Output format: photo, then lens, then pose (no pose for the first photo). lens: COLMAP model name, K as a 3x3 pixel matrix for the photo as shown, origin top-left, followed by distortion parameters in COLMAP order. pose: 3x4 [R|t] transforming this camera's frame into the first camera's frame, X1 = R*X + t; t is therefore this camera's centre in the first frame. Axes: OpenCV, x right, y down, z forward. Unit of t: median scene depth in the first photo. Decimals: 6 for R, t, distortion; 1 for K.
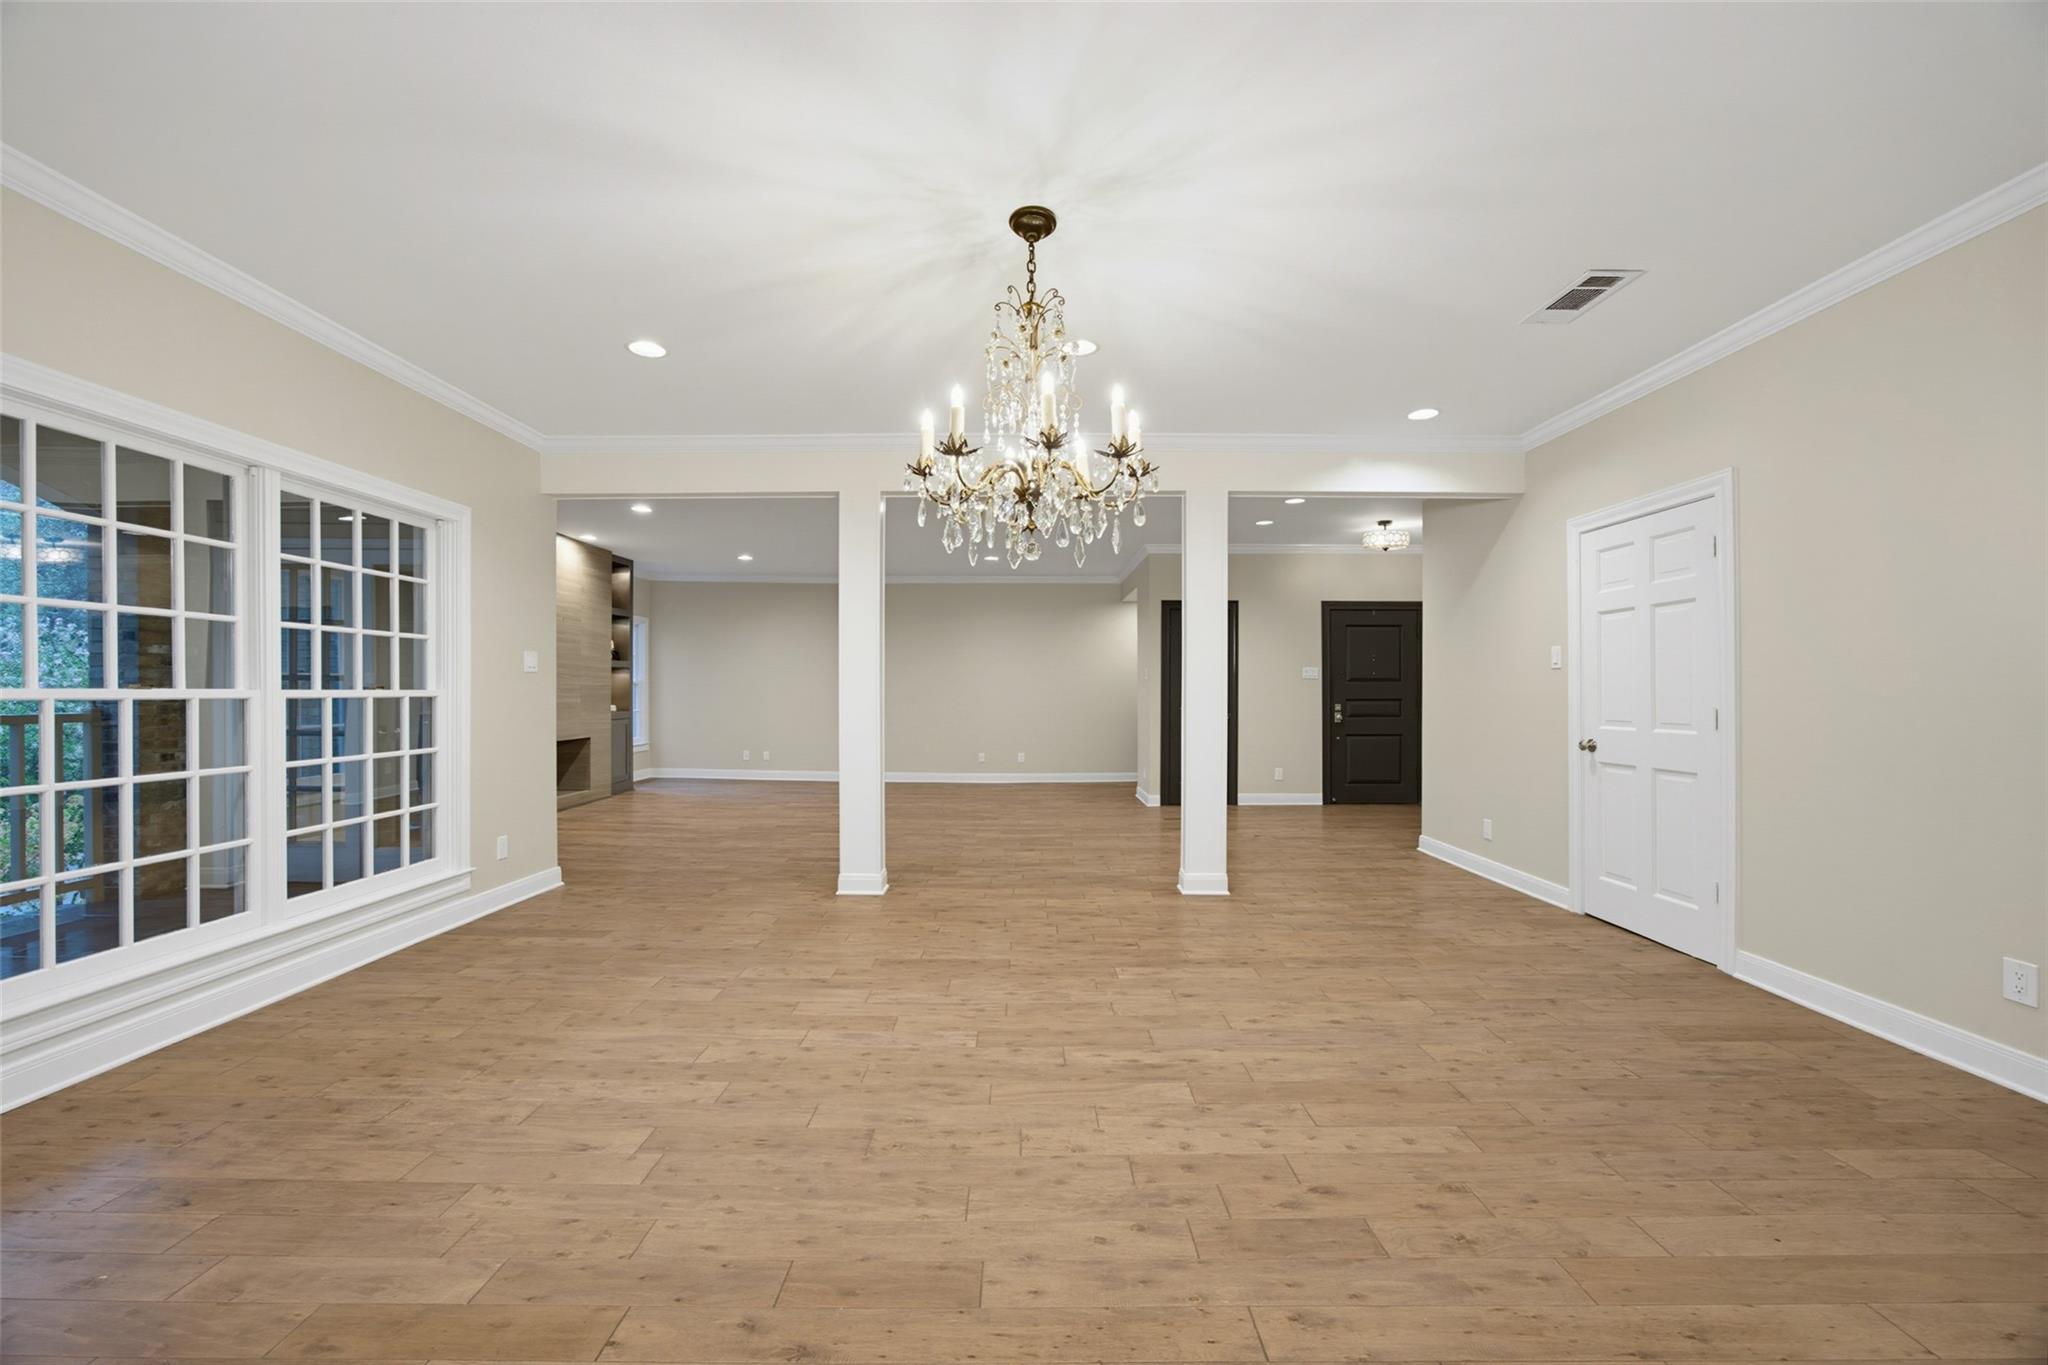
lens RADIAL K [[797.0, 0, 1010.0], [0, 797.0, 691.7], [0, 0, 1]] dist [-0.012575, 0.003303]
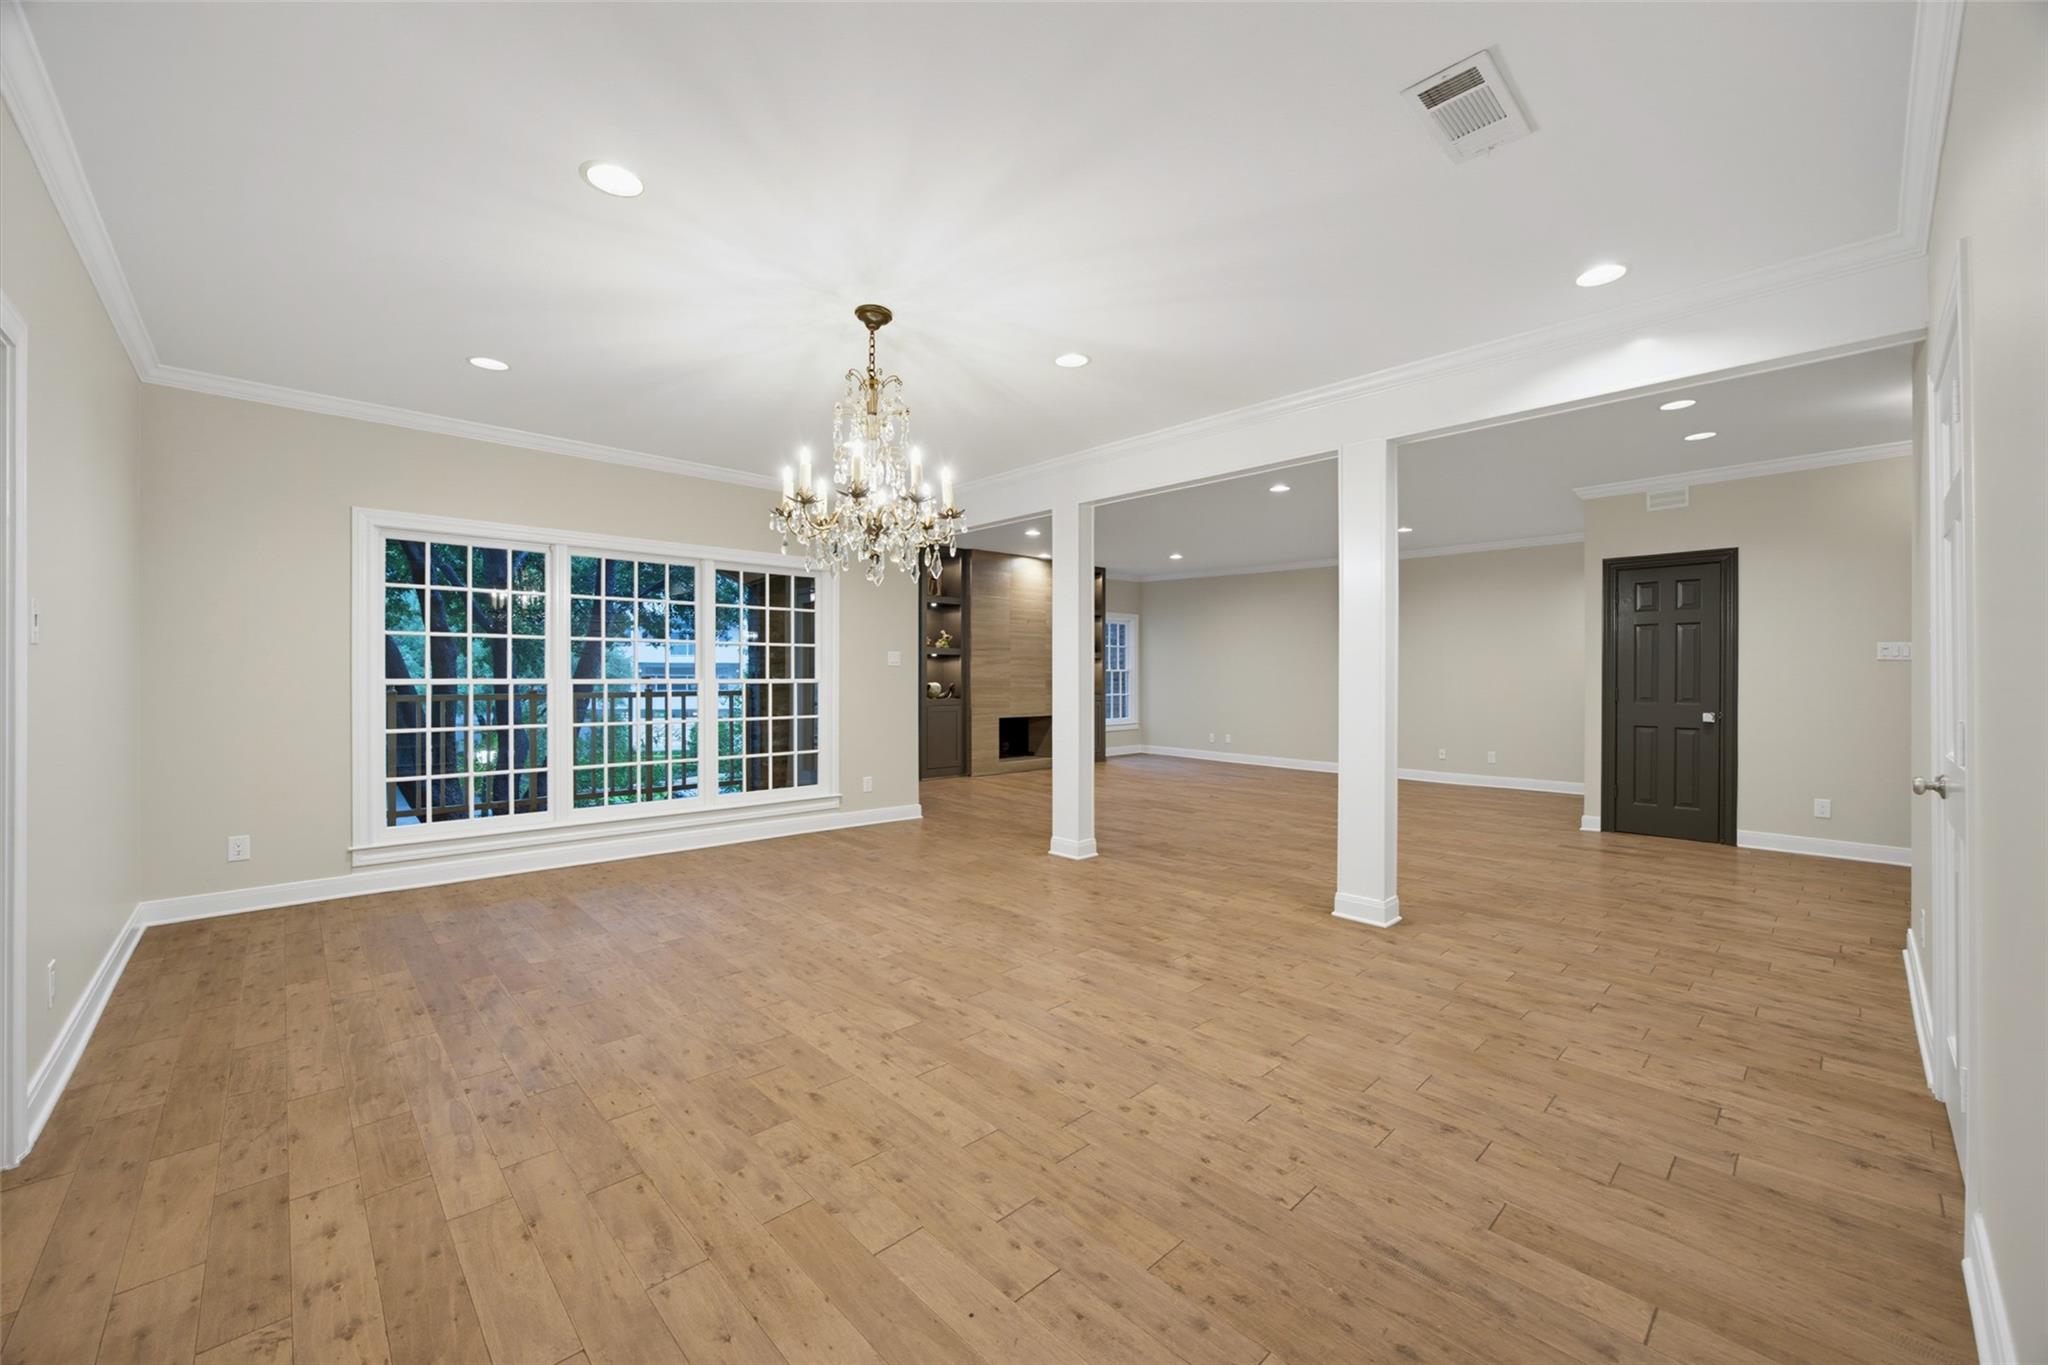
lens RADIAL K [[797.0, 0, 1008.8], [0, 797.0, 670.0], [0, 0, 1]] dist [-0.012575, 0.003303]
pose [[0.681685, -0.008725, -0.731594, 0.885490], [0.002608, 0.999952, -0.009495, -0.005301], [0.731641, 0.004565, 0.681675, 0.231270]]
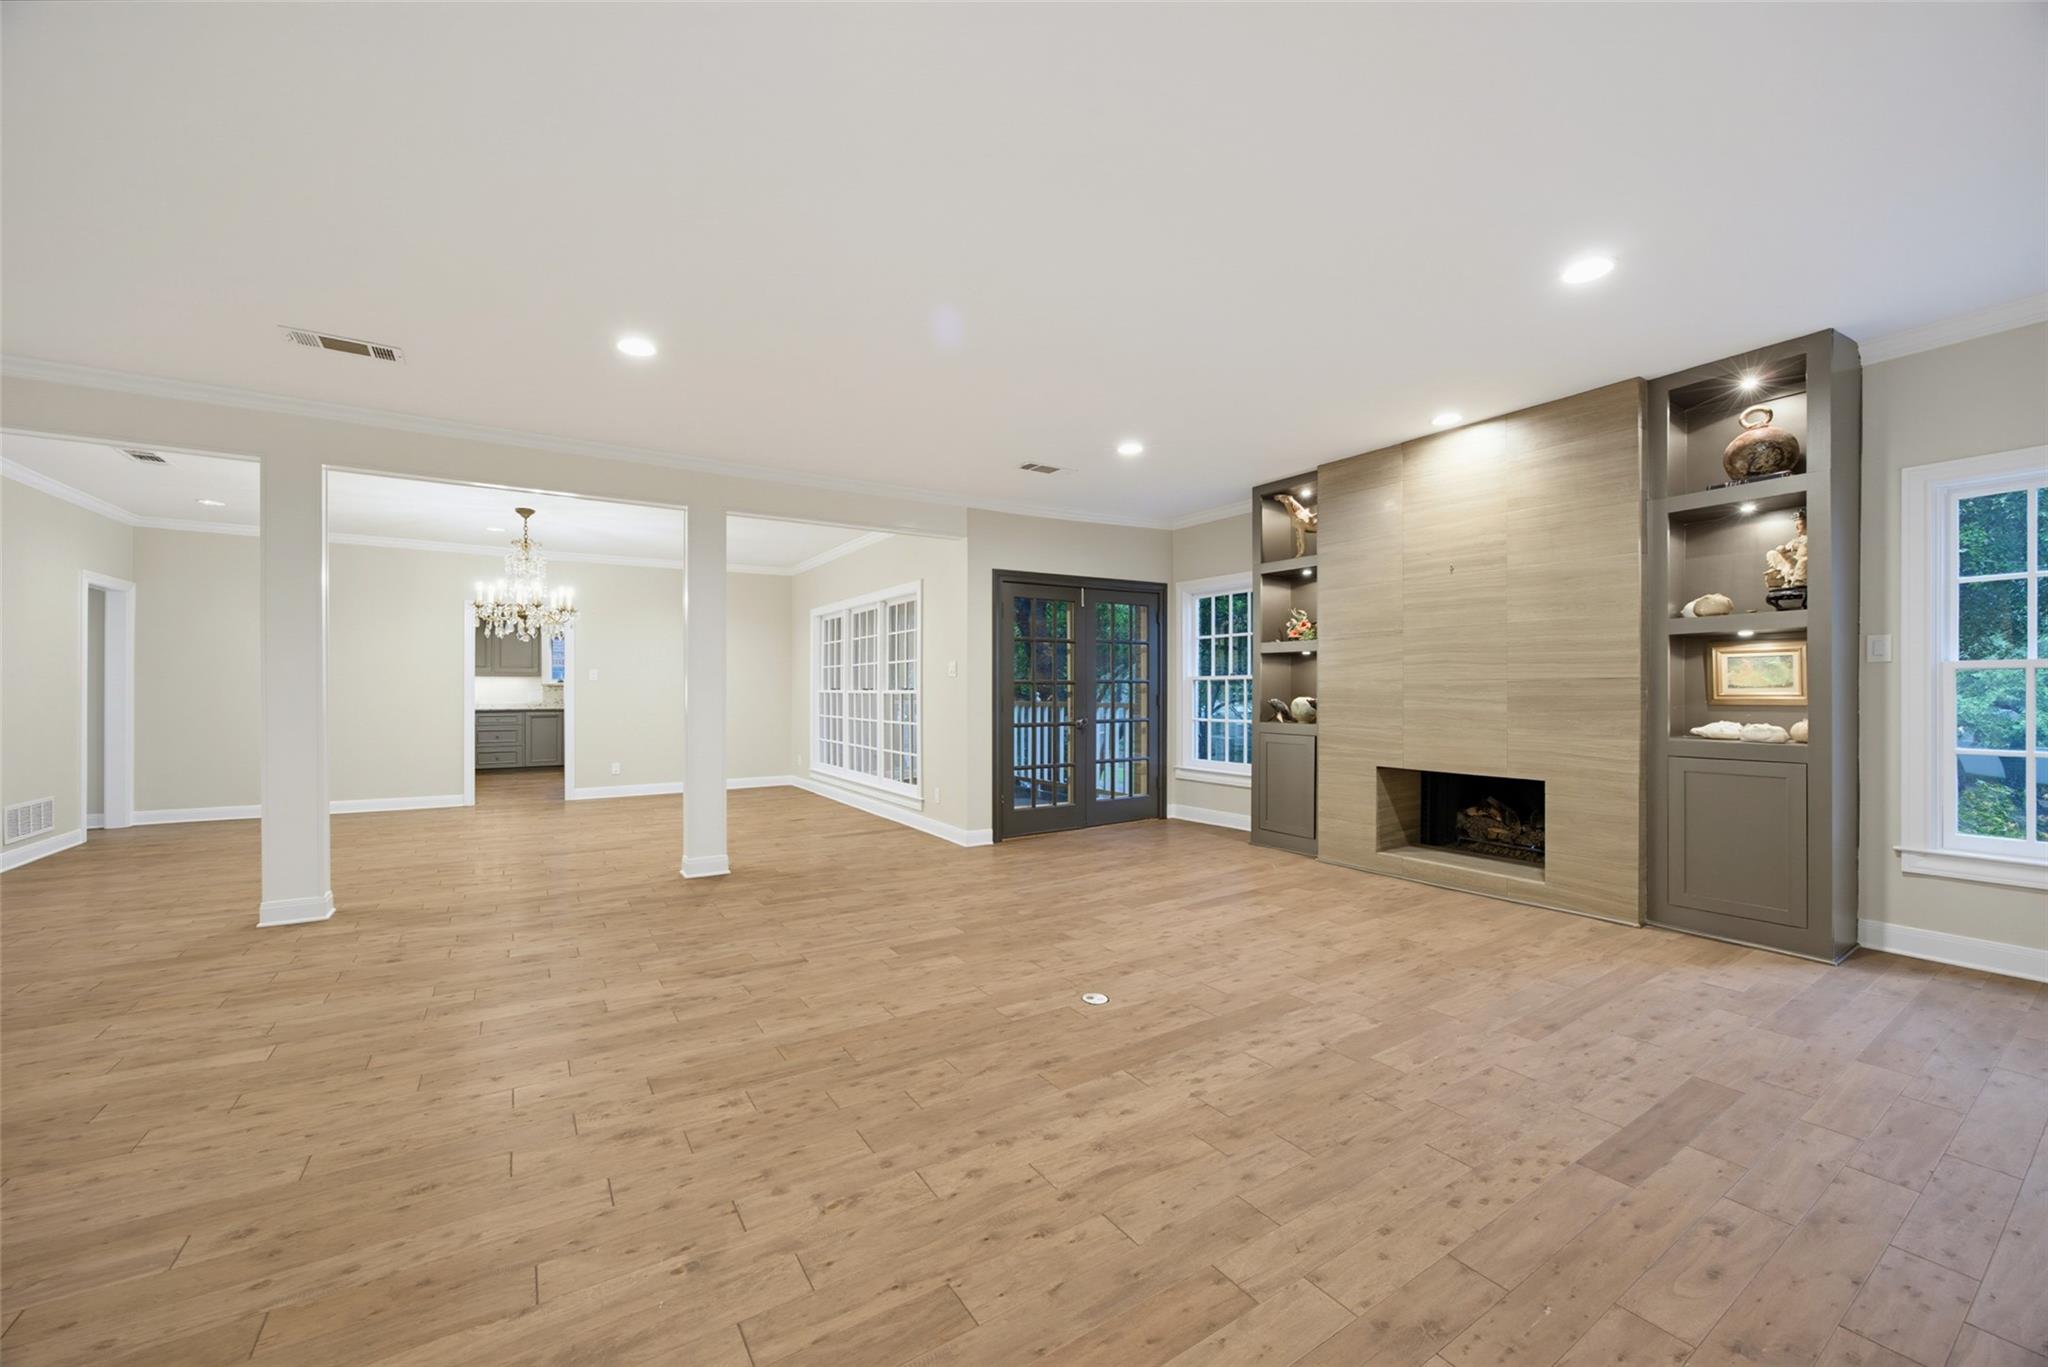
lens RADIAL K [[797.0, 0, 1015.0], [0, 797.0, 687.9], [0, 0, 1]] dist [-0.012575, 0.003303]
pose [[-0.828500, -0.005445, -0.559963, 0.101497], [-0.003239, 0.999983, -0.004931, 0.001456], [0.559980, -0.002271, -0.828503, 3.214821]]
